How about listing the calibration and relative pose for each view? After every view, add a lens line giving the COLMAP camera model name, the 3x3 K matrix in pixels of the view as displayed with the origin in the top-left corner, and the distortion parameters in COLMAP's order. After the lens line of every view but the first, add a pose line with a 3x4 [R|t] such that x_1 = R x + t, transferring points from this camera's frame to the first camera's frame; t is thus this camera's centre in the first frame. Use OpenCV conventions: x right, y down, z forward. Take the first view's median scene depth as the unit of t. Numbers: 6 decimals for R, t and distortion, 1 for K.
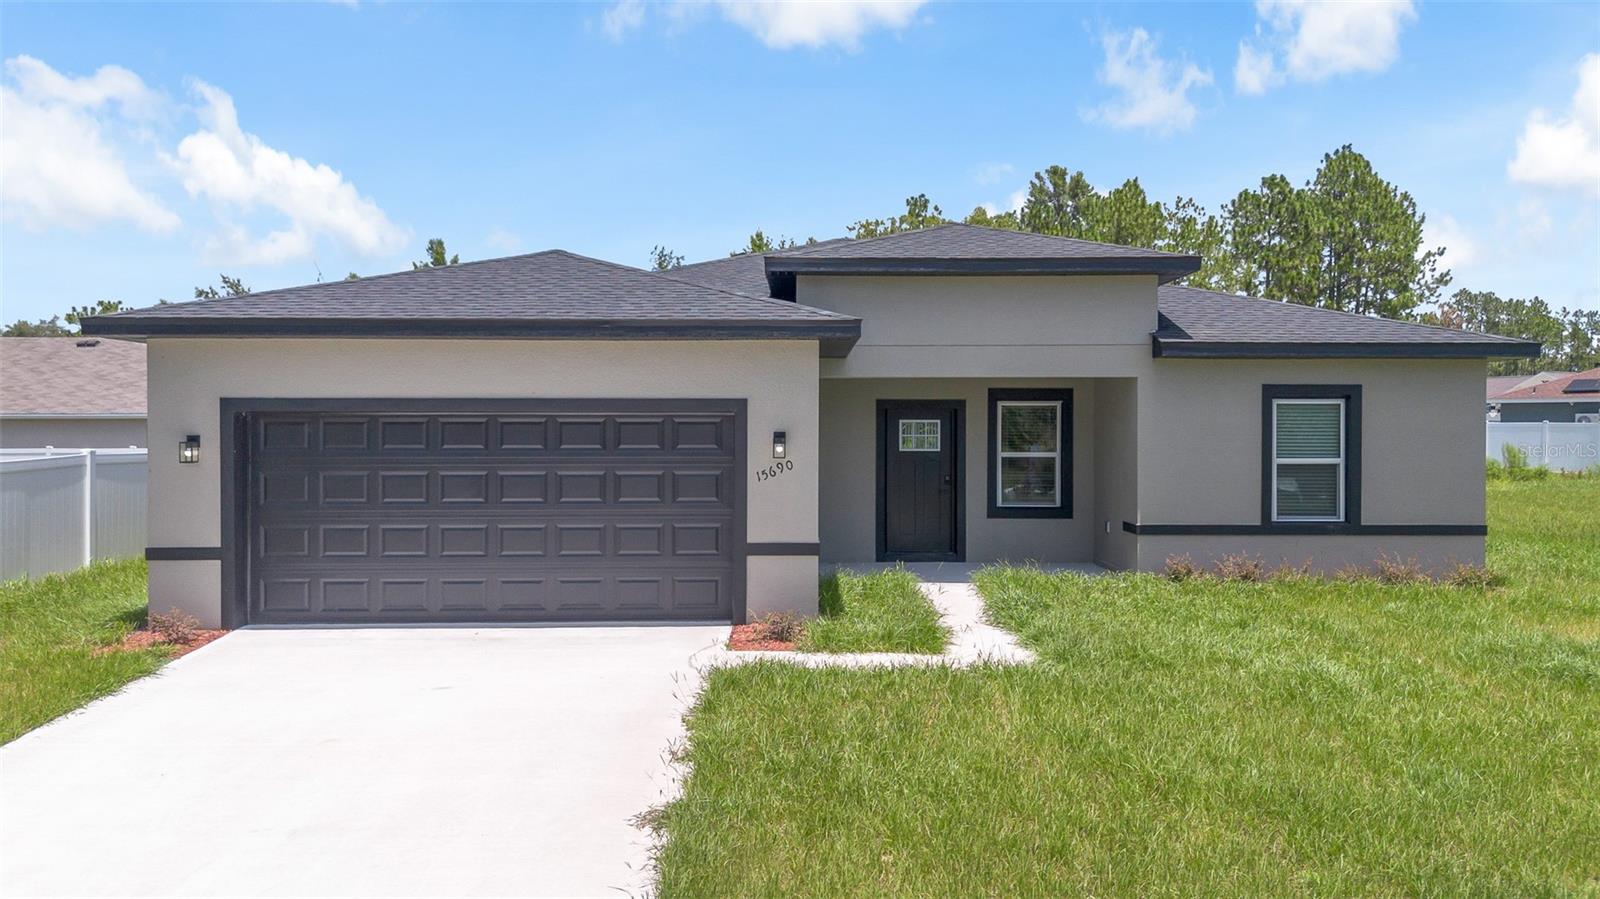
lens RADIAL K [[1122.3, 0, 788.8], [0, 1122.3, 454.4], [0, 0, 1]] dist [0.031868, -0.024862]
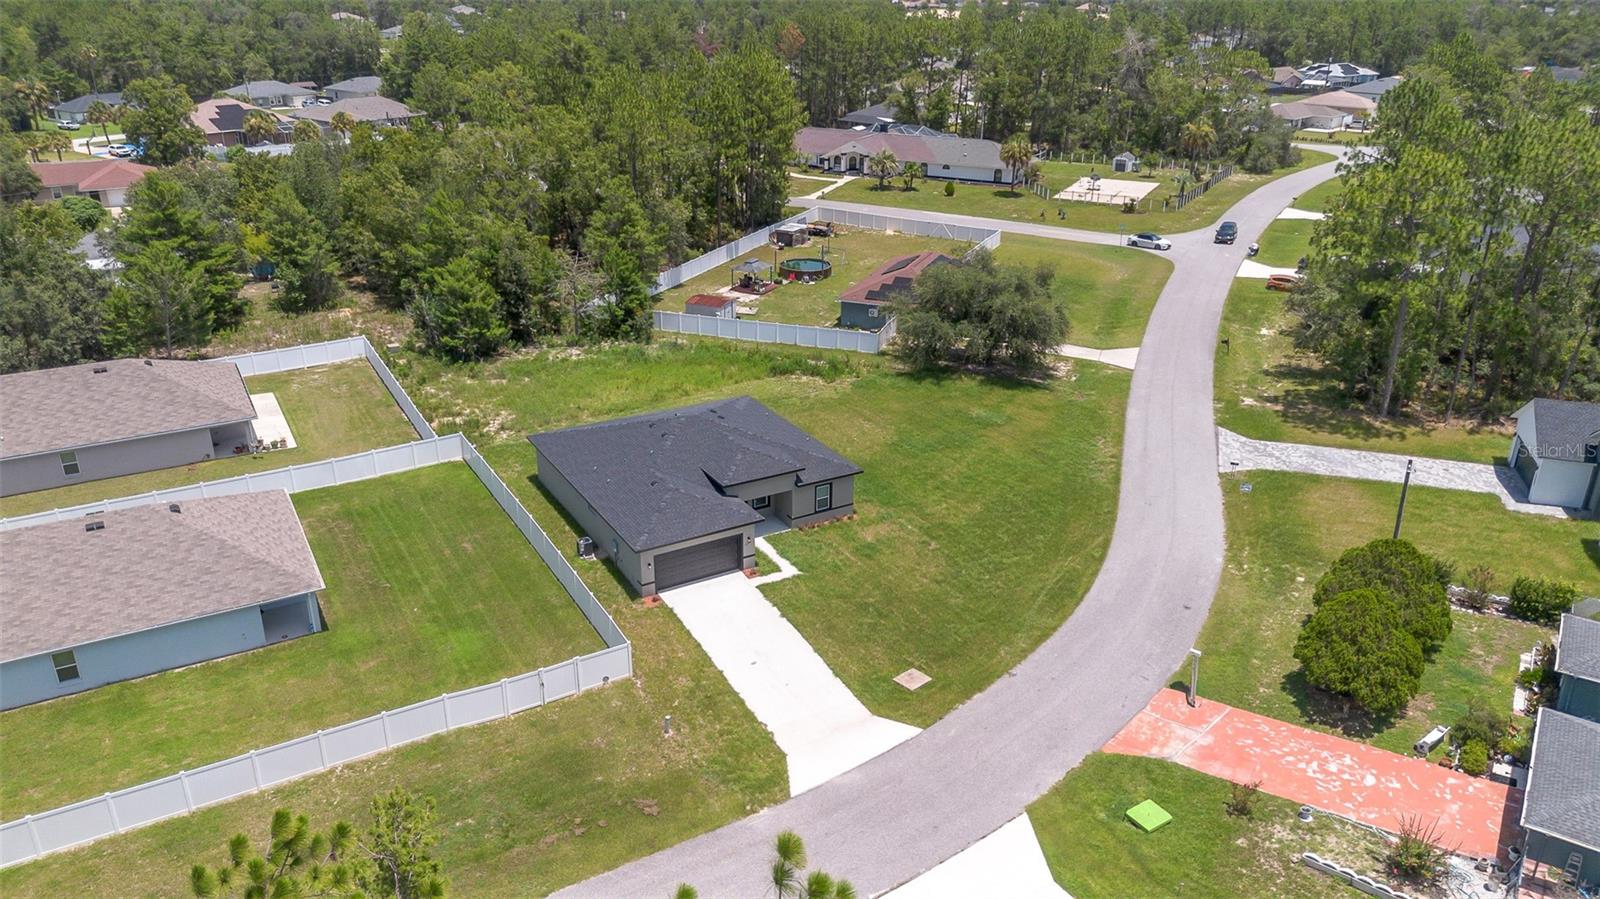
lens RADIAL K [[1122.3, 0, 802.0], [0, 1122.3, 454.3], [0, 0, 1]] dist [0.031868, -0.024862]
pose [[0.859104, -0.189741, 0.475330, -1.130425], [-0.012451, 0.920717, 0.390032, -1.239859], [-0.511649, -0.340996, 0.788630, -1.622726]]
